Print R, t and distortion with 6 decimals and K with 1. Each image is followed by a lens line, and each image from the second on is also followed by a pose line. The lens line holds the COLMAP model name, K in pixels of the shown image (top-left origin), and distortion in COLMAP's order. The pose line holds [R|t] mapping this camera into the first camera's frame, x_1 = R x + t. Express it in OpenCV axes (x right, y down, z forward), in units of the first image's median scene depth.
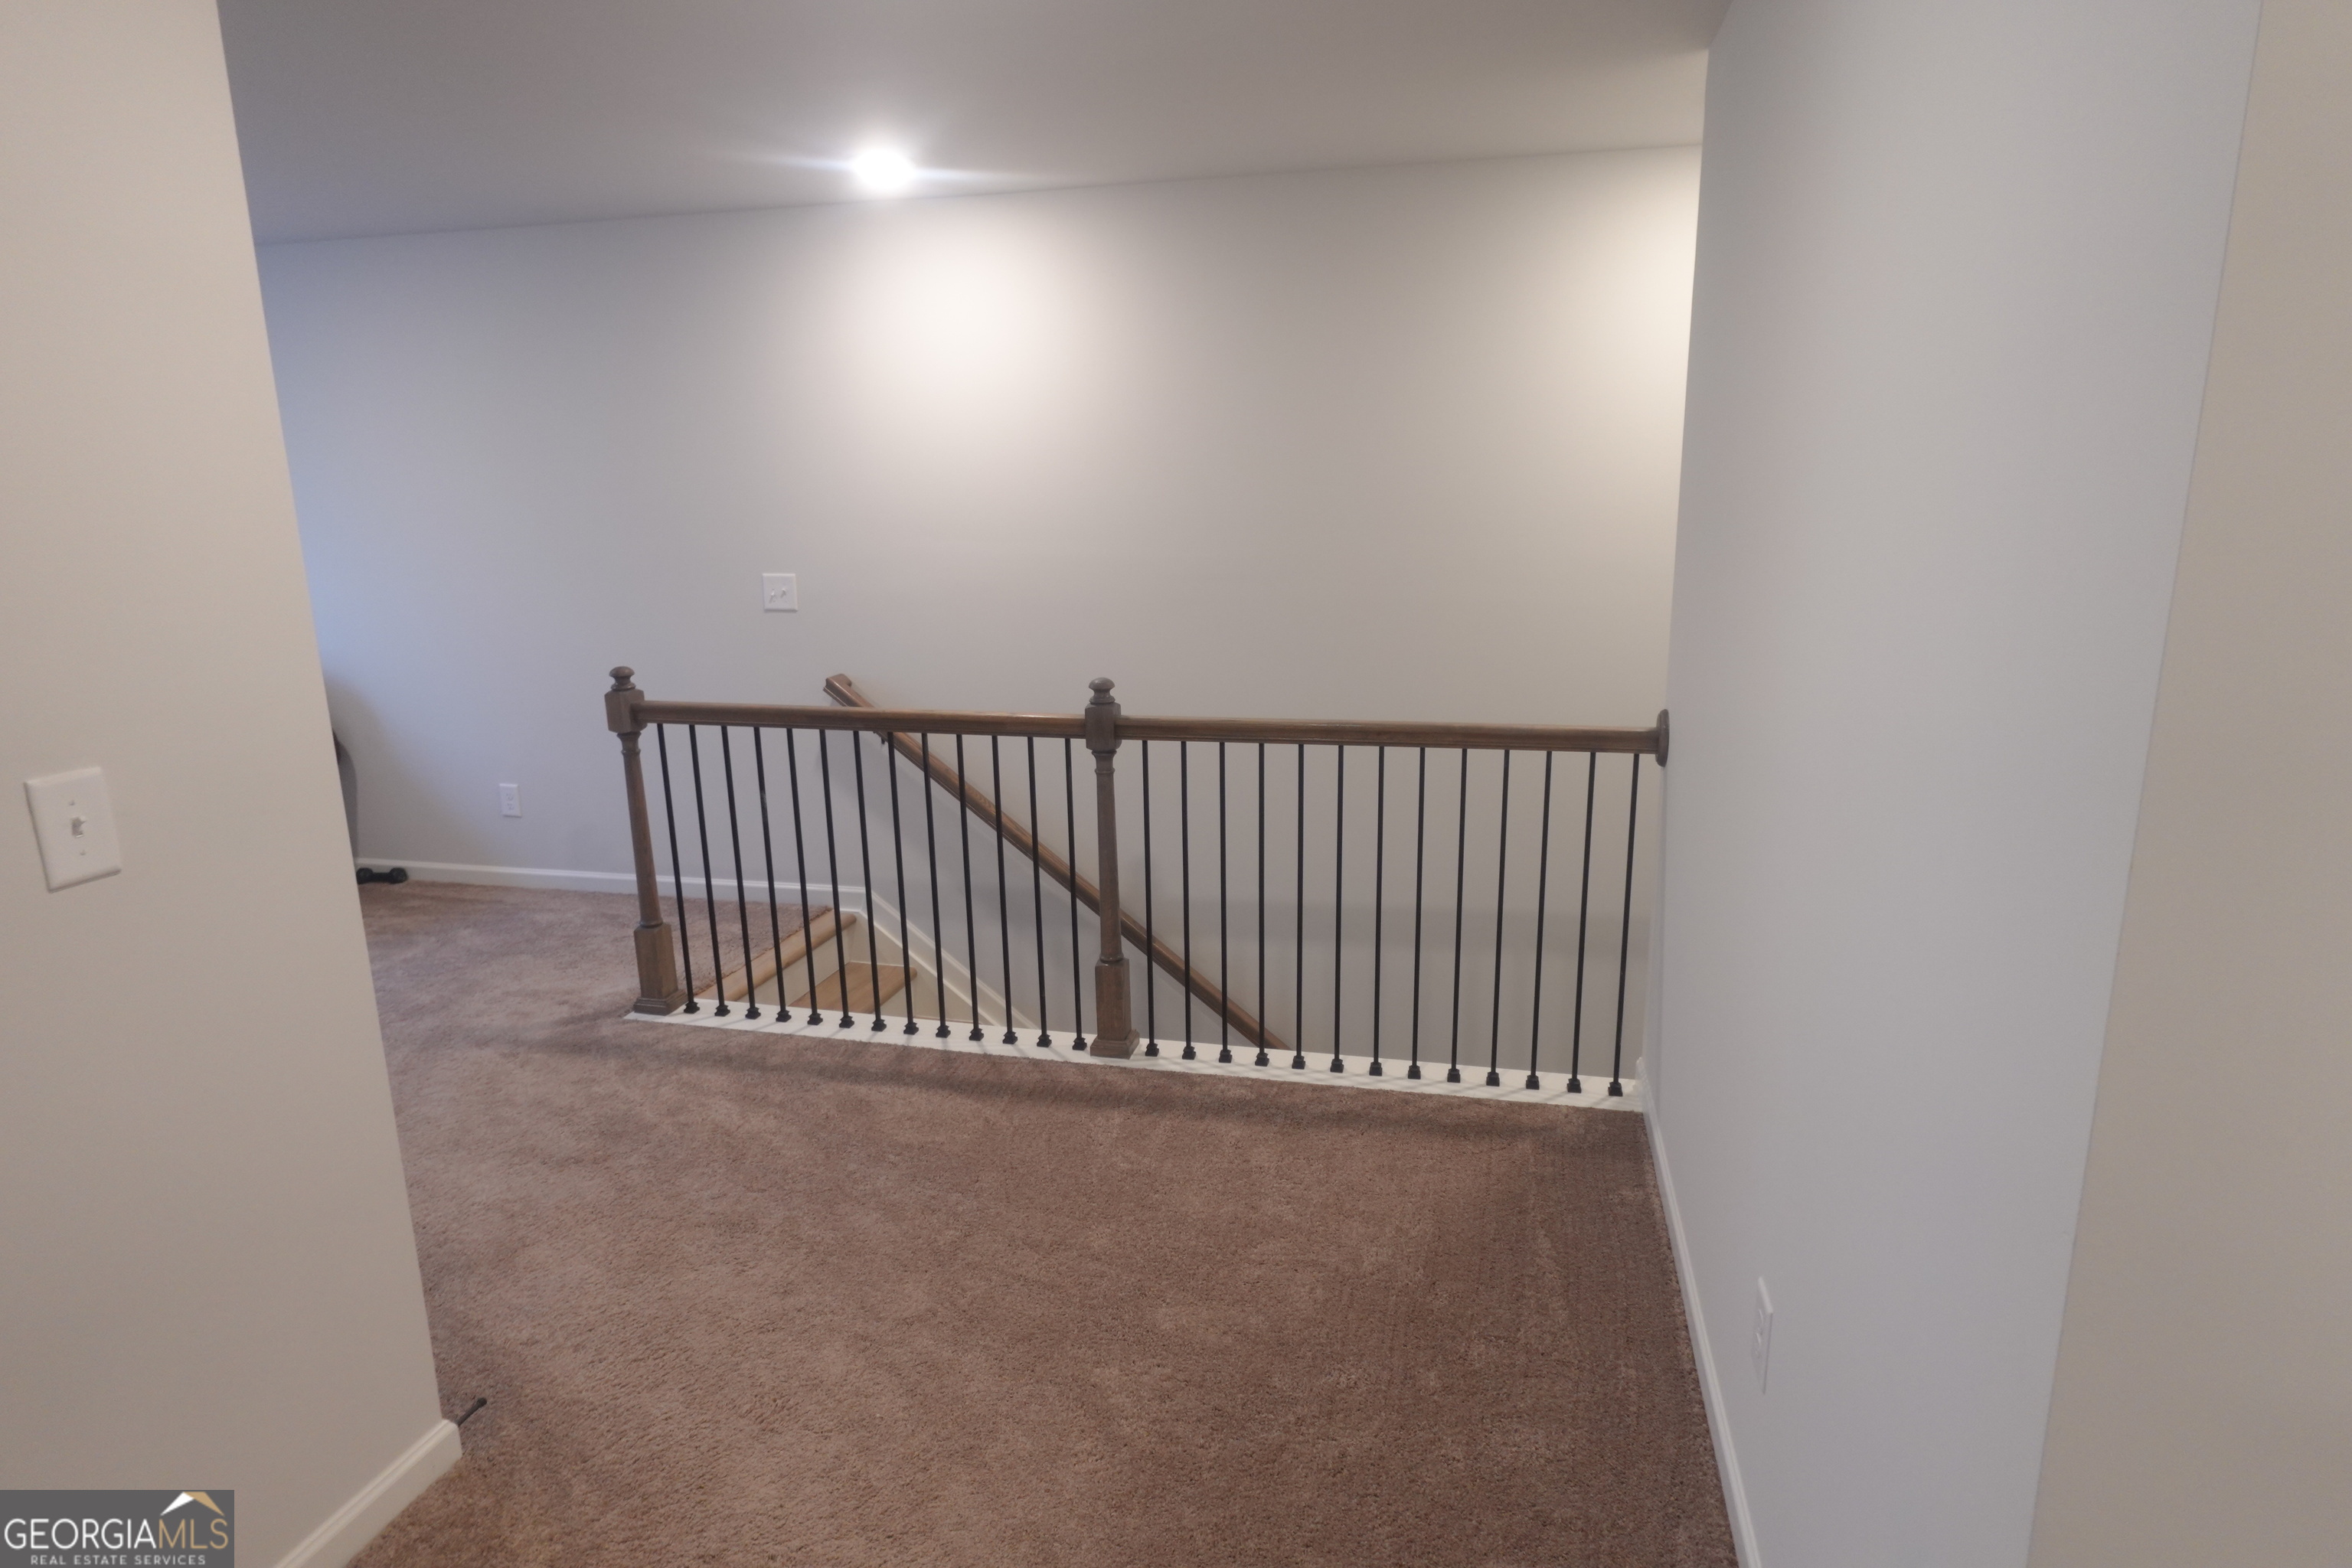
lens RADIAL K [[1332.0, 0, 1173.6], [0, 1332.0, 797.7], [0, 0, 1]] dist [-0.006165, 0.007220]
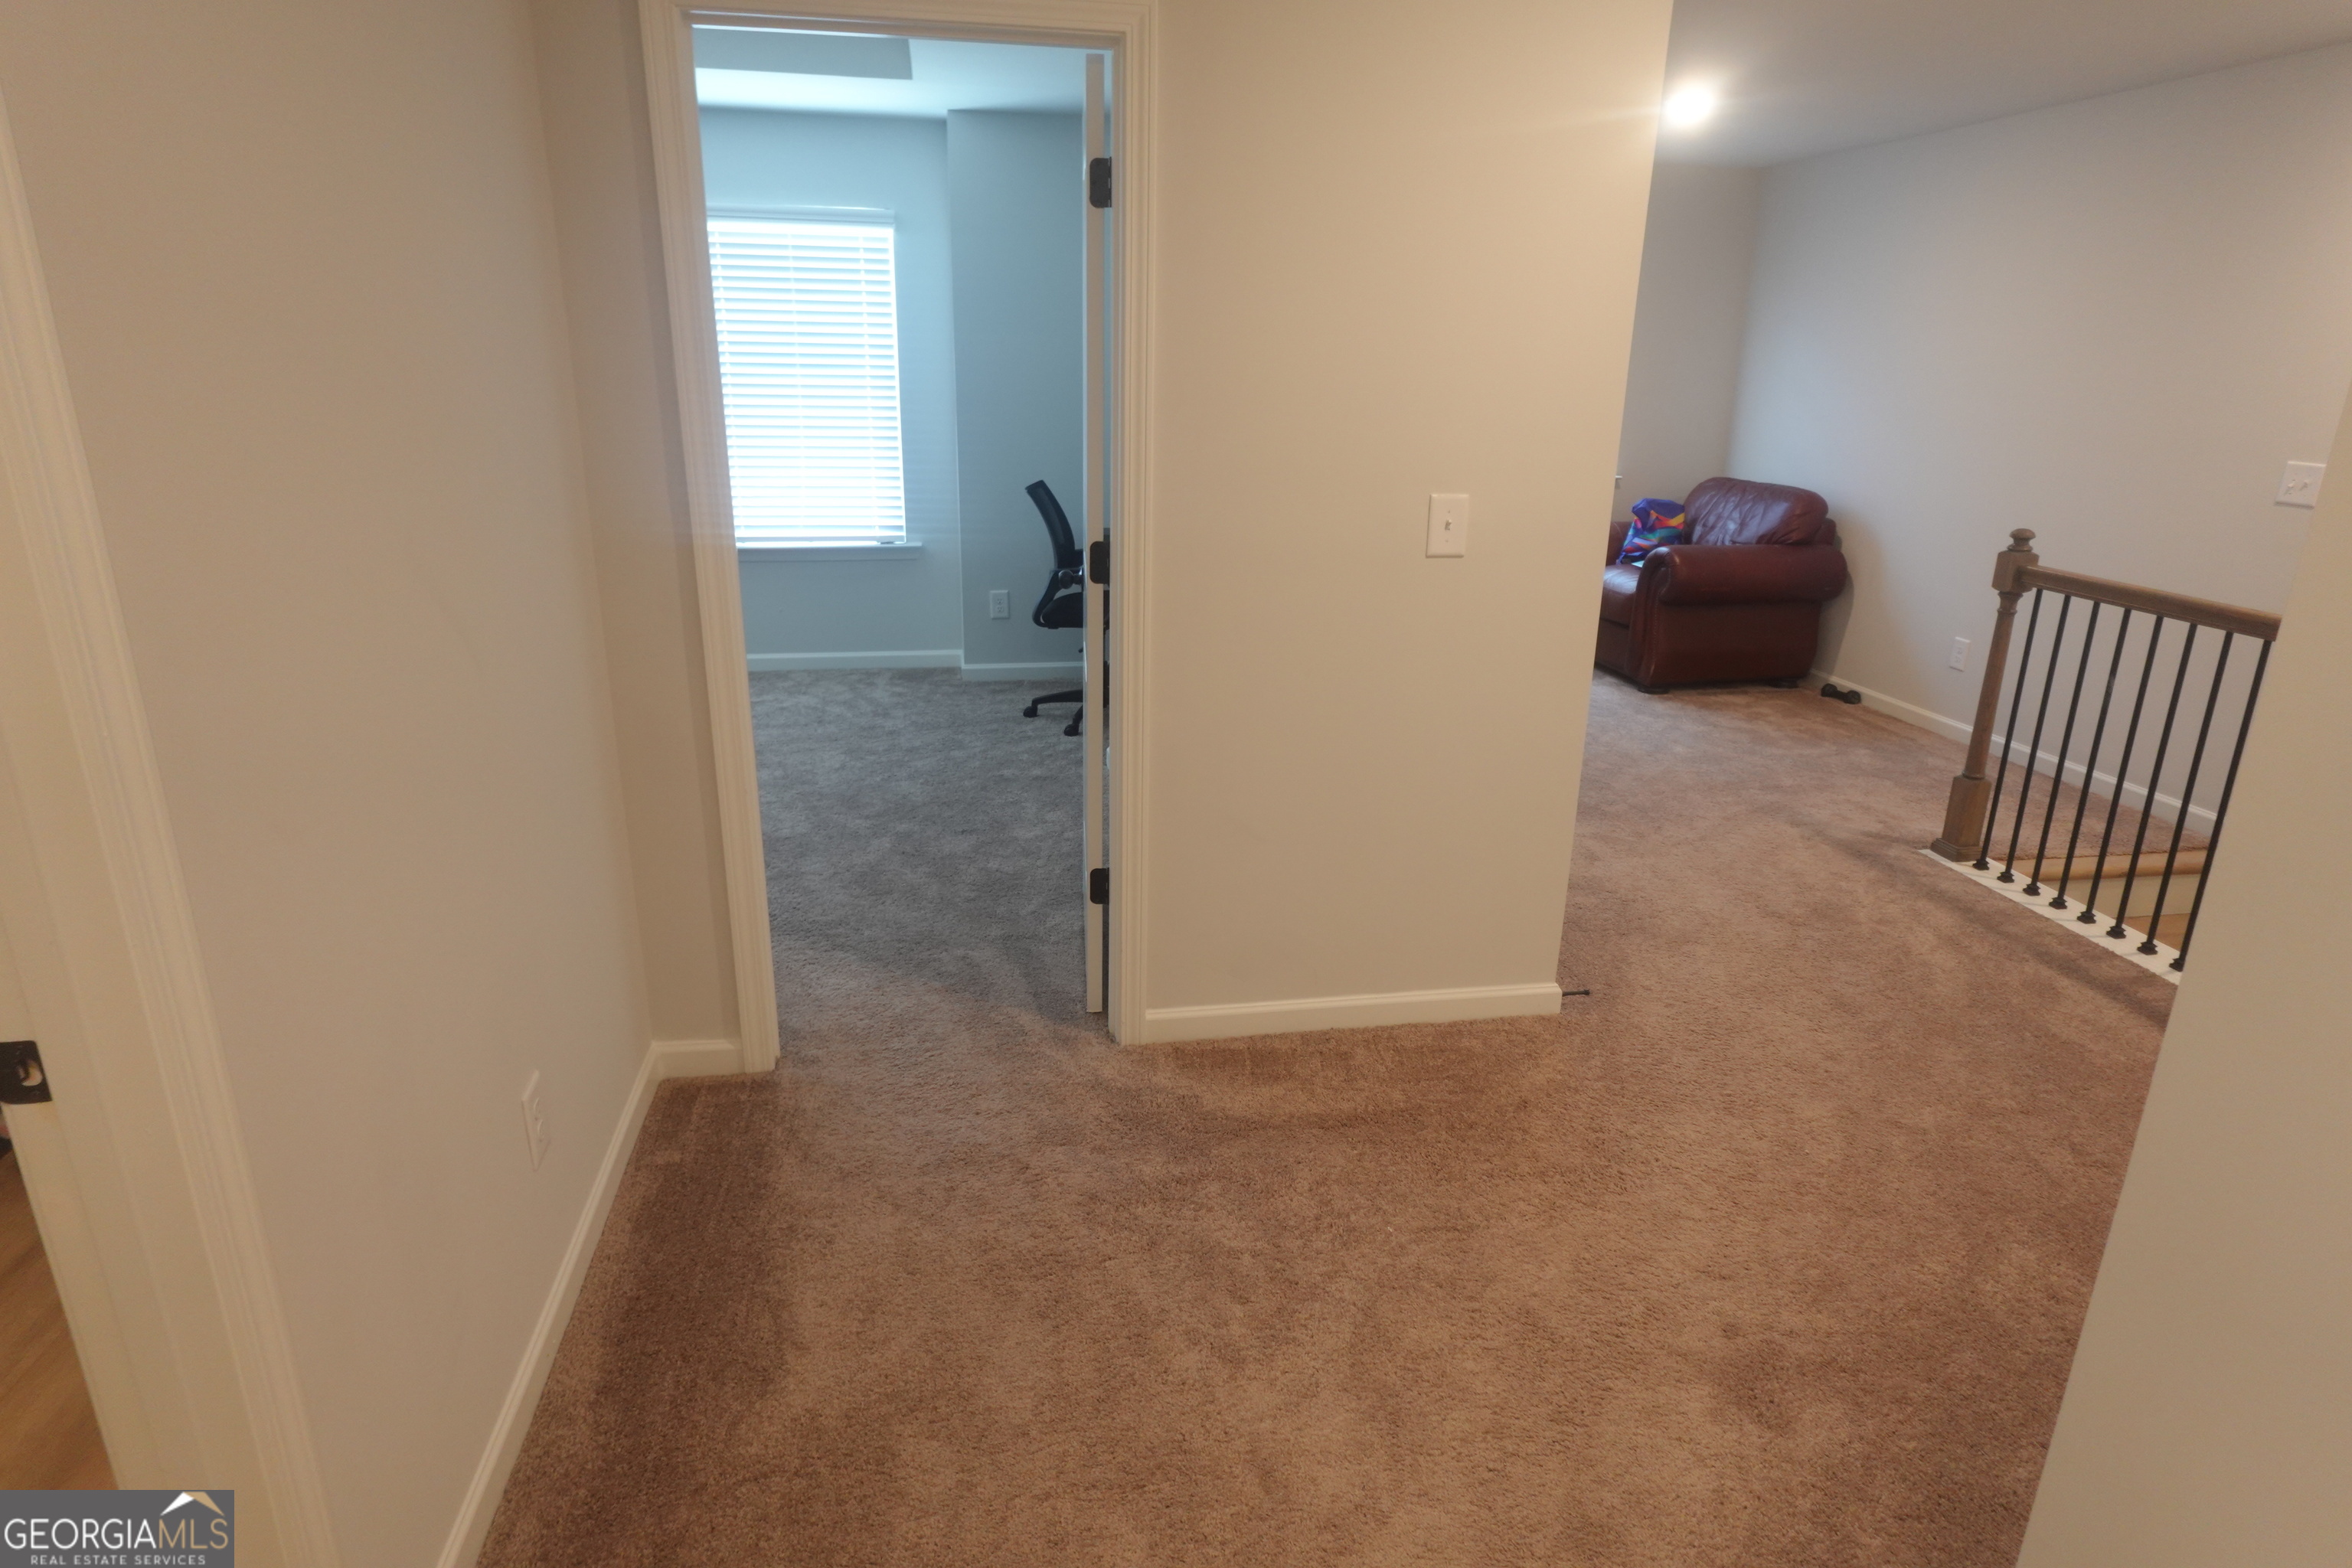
lens RADIAL K [[1332.0, 0, 1173.6], [0, 1332.0, 797.7], [0, 0, 1]] dist [-0.006165, 0.007220]
pose [[0.395367, 0.312680, -0.863665, 0.286150], [-0.236679, 0.943204, 0.233129, 0.015200], [0.887506, 0.112240, 0.446917, -0.038235]]
